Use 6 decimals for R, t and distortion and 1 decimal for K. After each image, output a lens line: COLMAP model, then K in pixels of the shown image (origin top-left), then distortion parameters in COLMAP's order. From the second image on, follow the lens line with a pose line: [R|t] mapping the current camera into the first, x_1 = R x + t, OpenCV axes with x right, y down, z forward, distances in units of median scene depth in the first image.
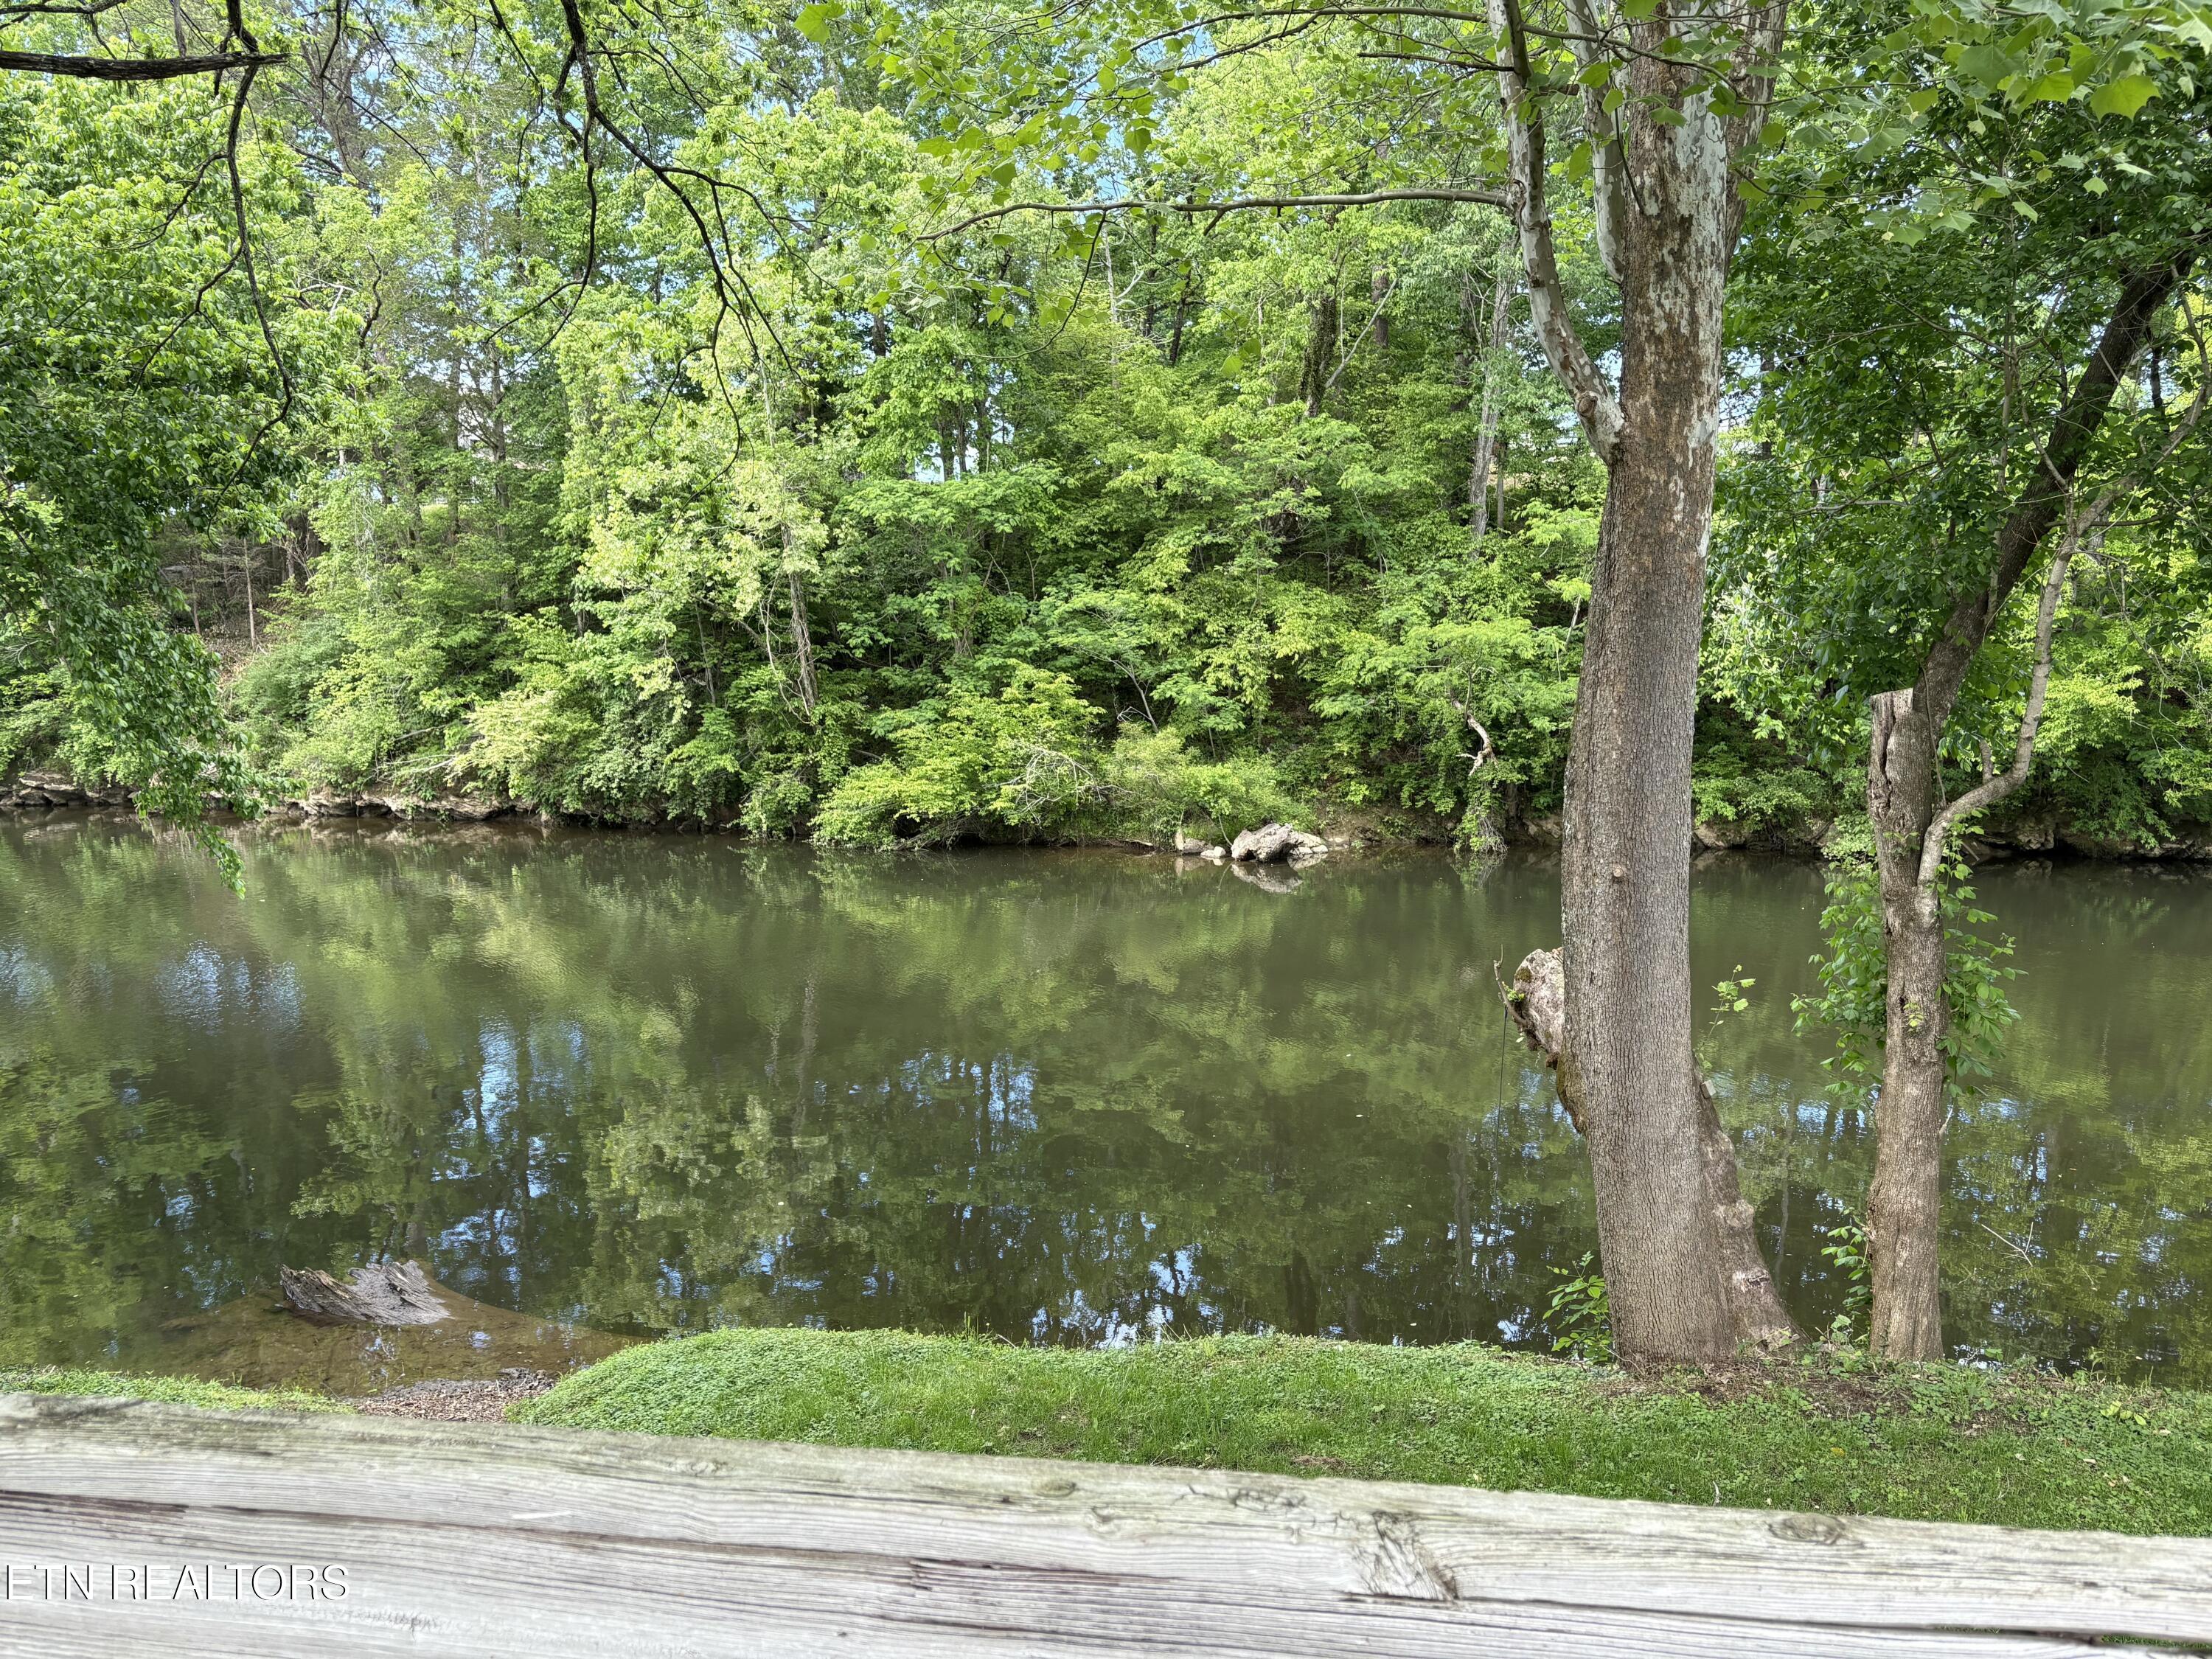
lens RADIAL K [[1671.1, 0, 1106.0], [0, 1671.1, 830.0], [0, 0, 1]] dist [0.038329, -0.027107]
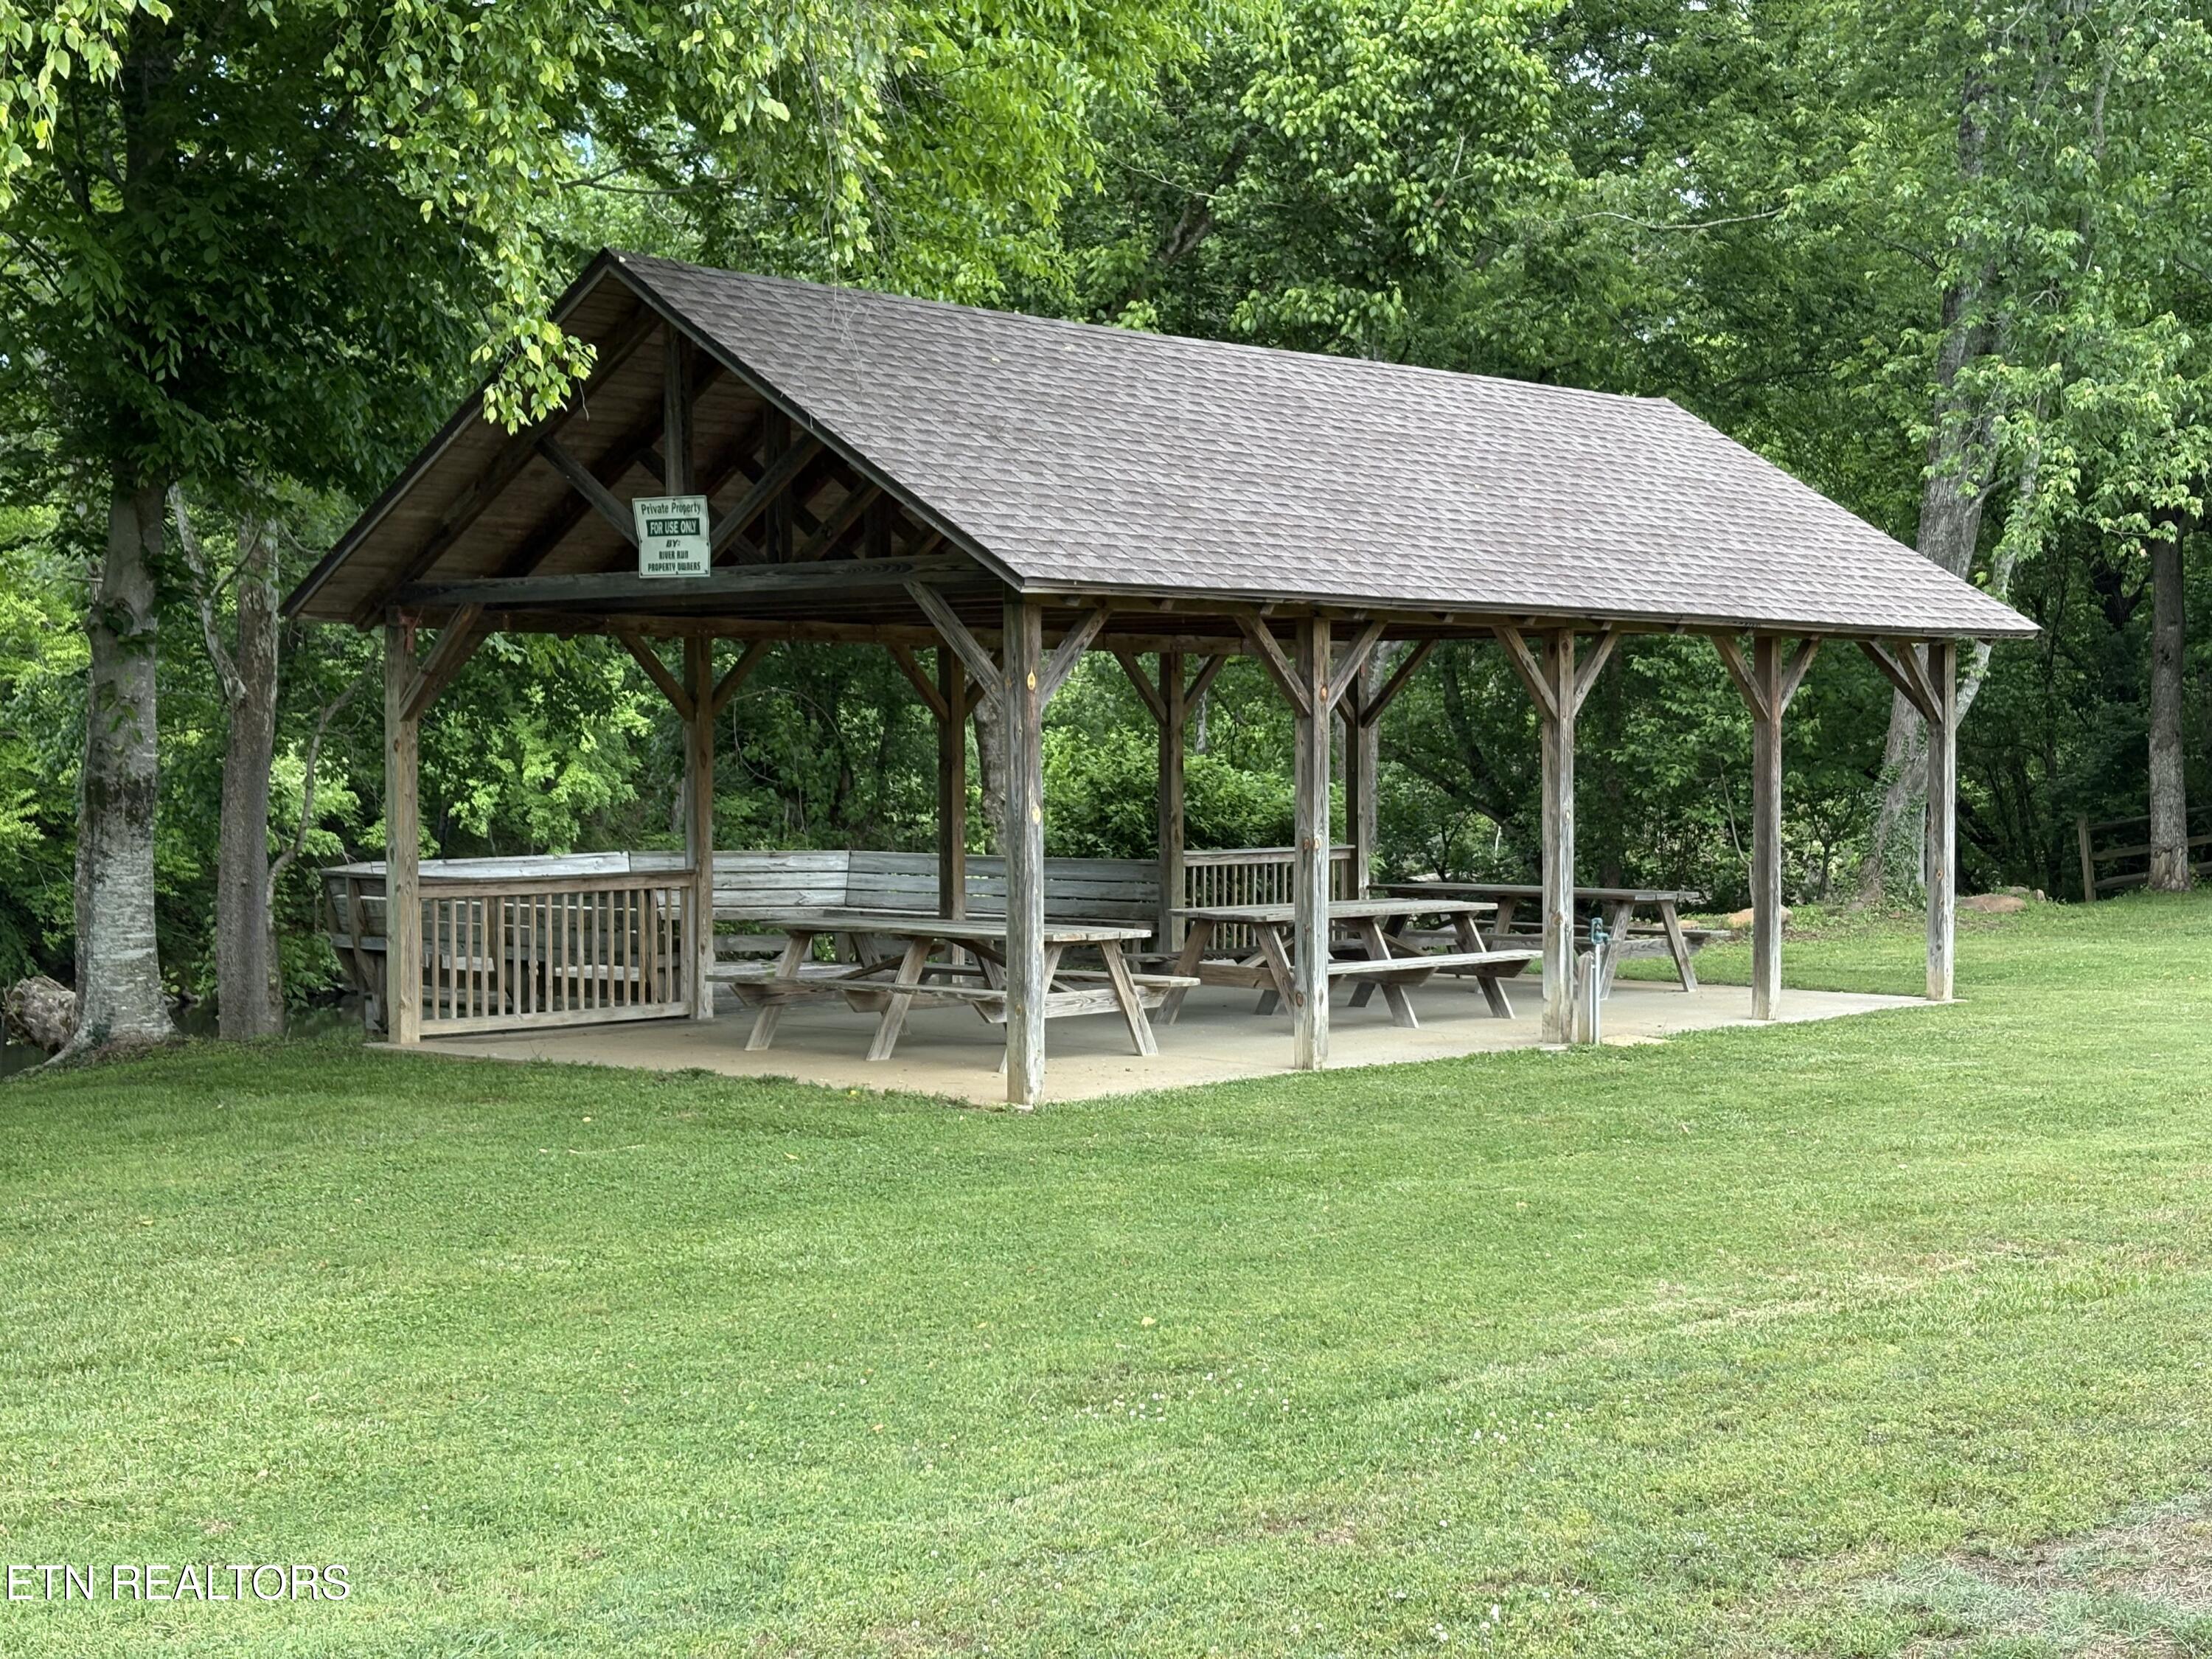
lens RADIAL K [[3333.0, 0, 1107.8], [0, 3333.0, 786.3], [0, 0, 1]] dist [0.133845, 0.000000]
pose [[0.572857, -0.014970, 0.819518, -1.985044], [0.096892, 0.994060, -0.049571, 0.170068], [-0.813908, 0.107802, 0.570905, -1.853504]]
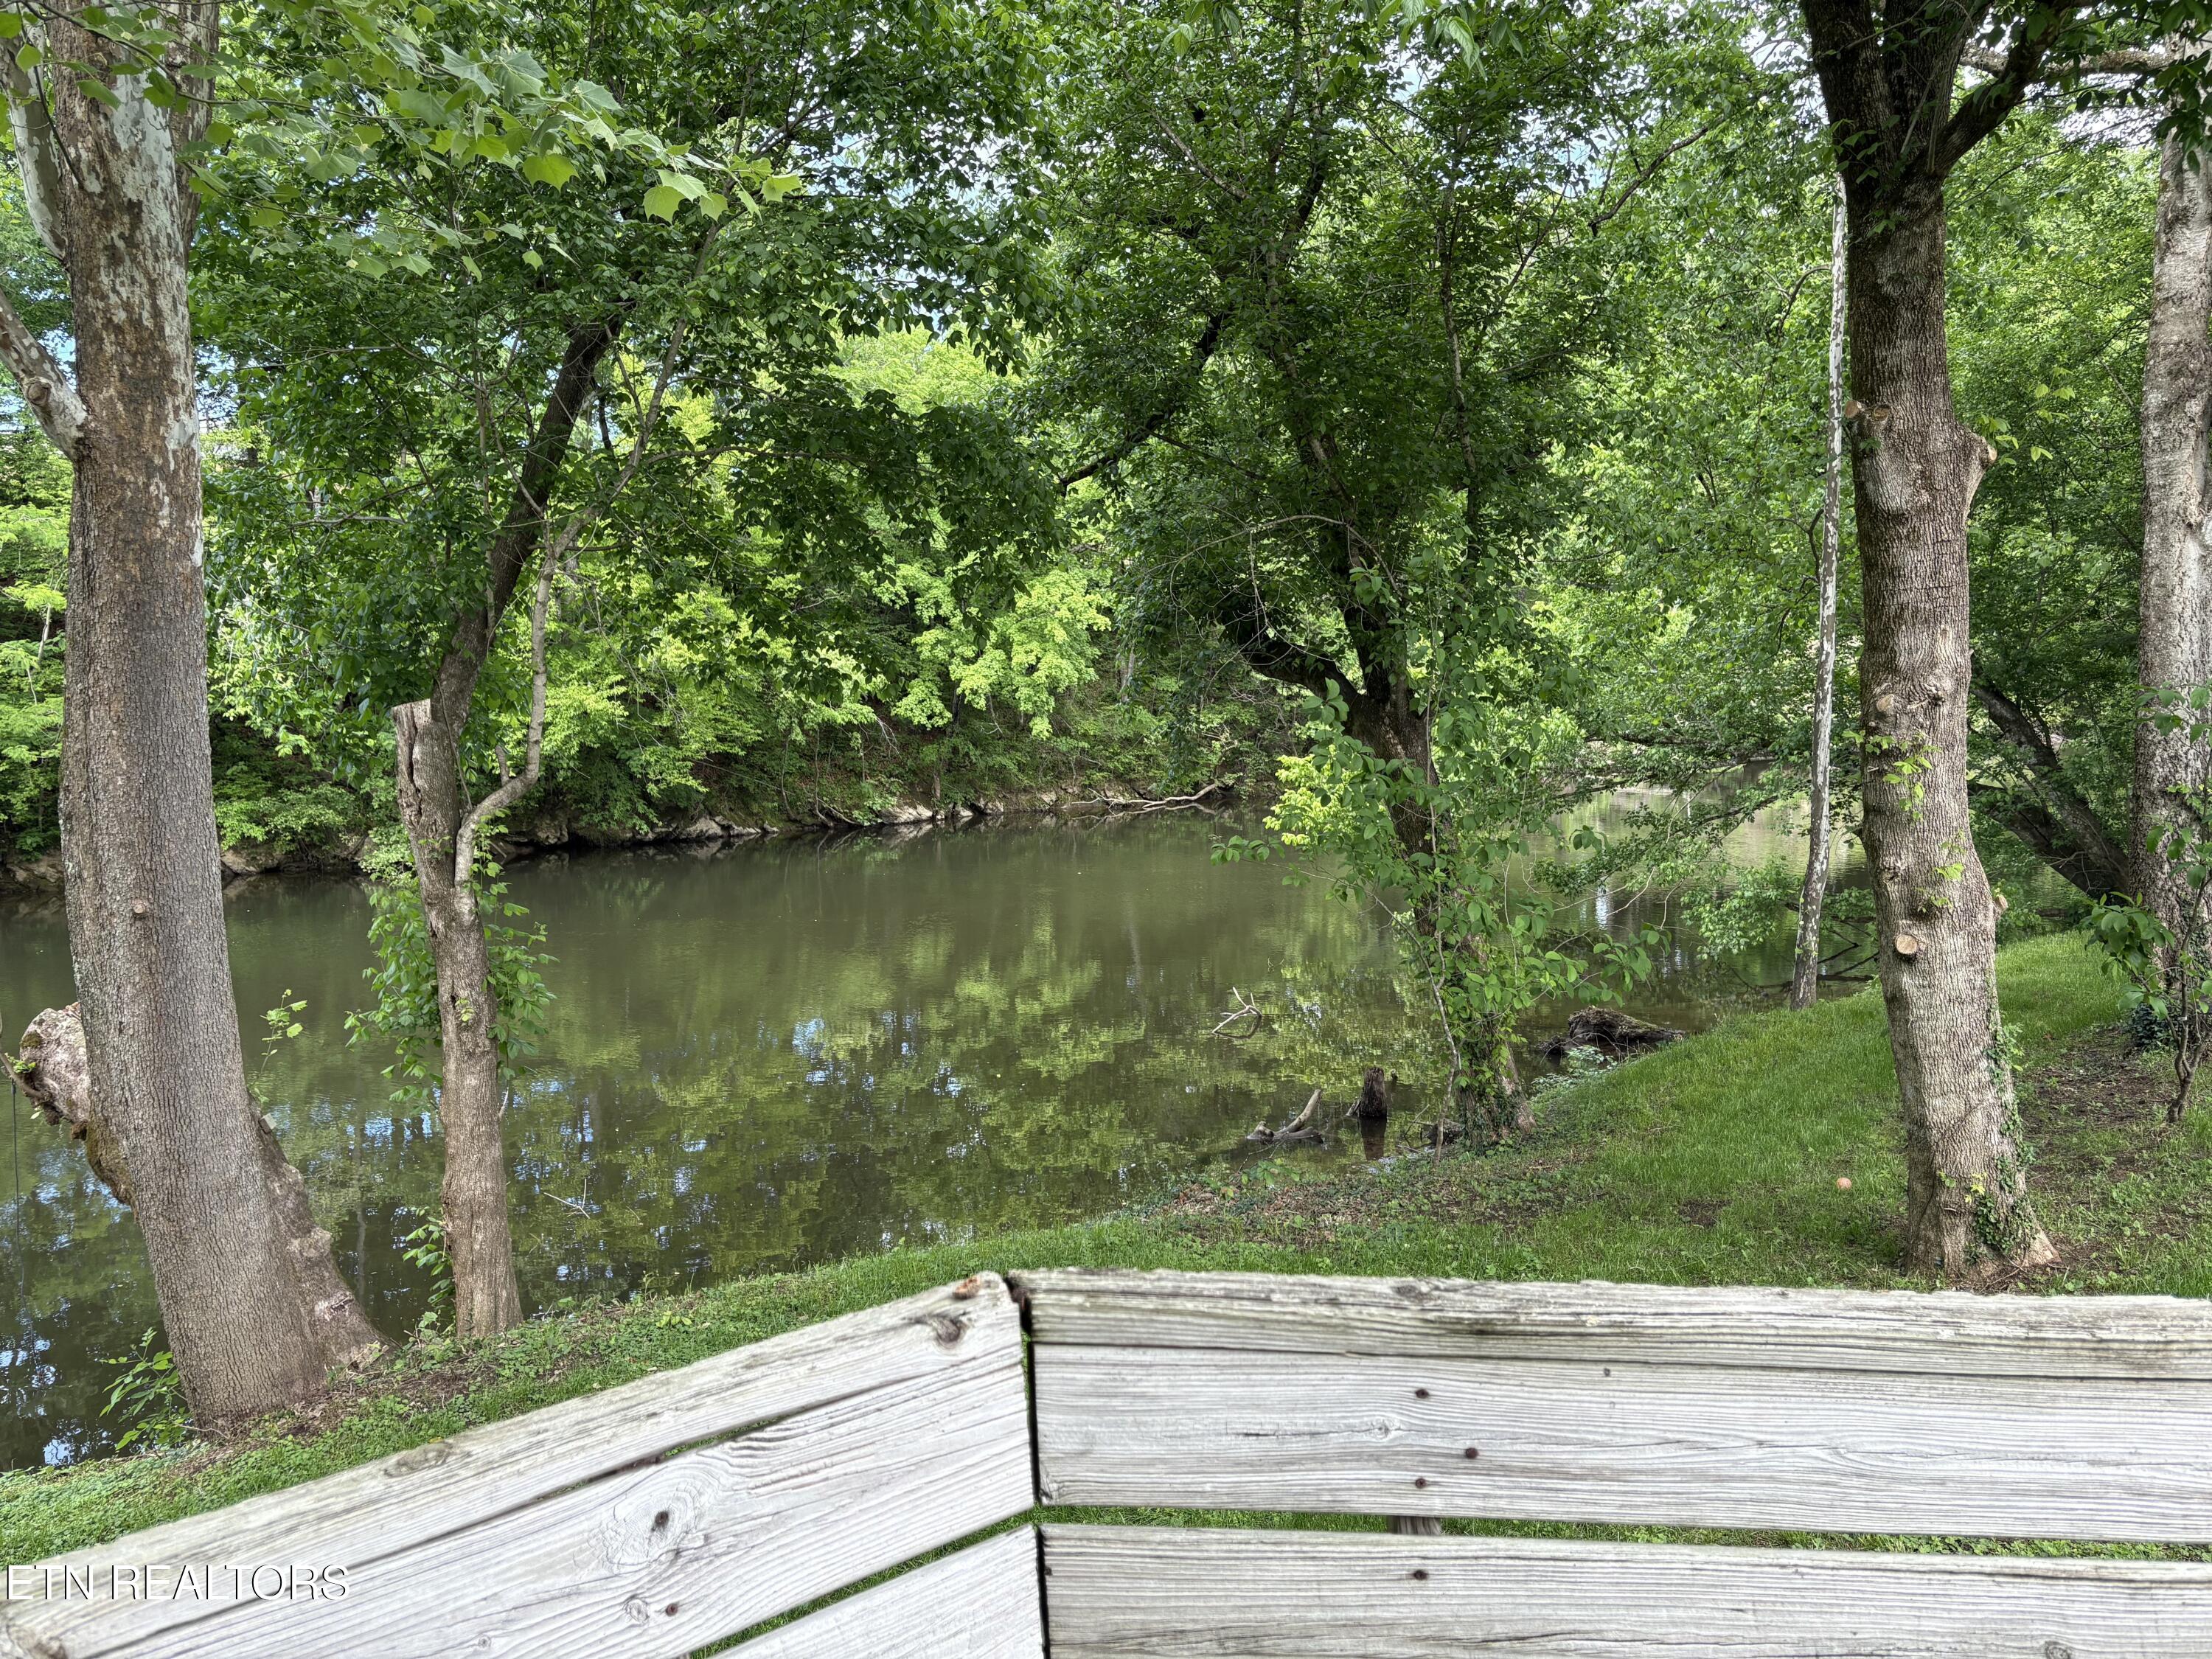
lens RADIAL K [[1671.1, 0, 1113.5], [0, 1671.1, 839.0], [0, 0, 1]] dist [0.038329, -0.027107]
pose [[0.673712, -0.092334, 0.733203, -0.006523], [0.094524, 0.994781, 0.038421, 0.001991], [-0.732924, 0.043421, 0.678923, -0.012747]]
